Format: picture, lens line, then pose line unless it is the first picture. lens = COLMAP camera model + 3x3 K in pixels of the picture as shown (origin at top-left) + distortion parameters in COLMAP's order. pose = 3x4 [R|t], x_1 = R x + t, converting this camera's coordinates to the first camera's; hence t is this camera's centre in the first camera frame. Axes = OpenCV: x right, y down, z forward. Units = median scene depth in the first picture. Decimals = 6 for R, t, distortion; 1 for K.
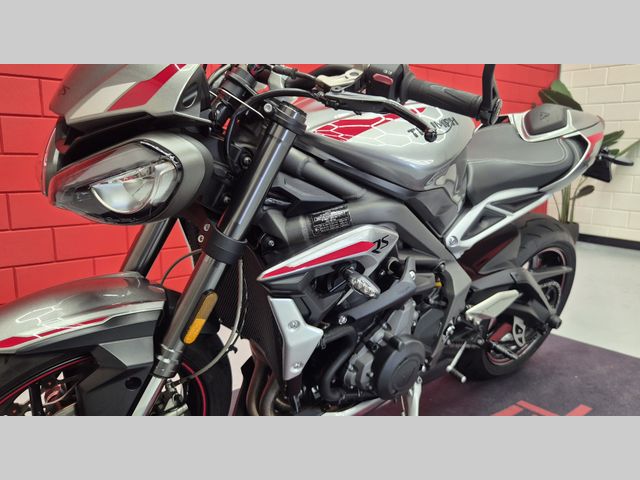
lens RADIAL K [[498.2, 0, 322.5], [0, 498.2, 250.2], [0, 0, 1]] dist [-0.000921, 0.000350]
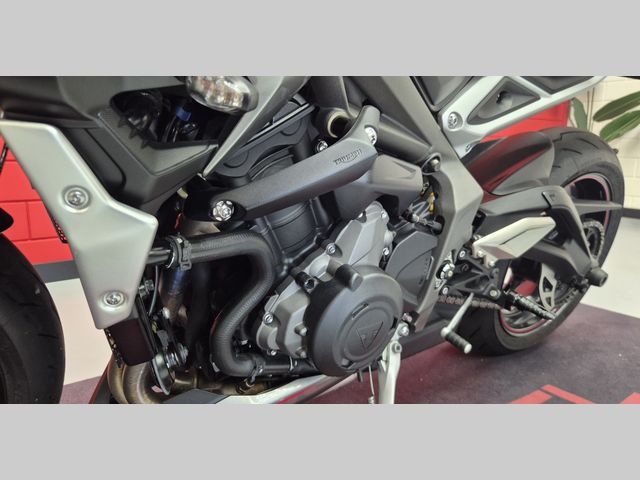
lens RADIAL K [[471.1, 0, 320.0], [0, 471.1, 240.0], [0, 0, 1]] dist [0.021573, -0.002518]
pose [[0.999370, 0.015395, -0.031981, 0.112636], [-0.015187, 0.999862, 0.006736, 0.120562], [0.032080, -0.006246, 0.999466, 0.393837]]
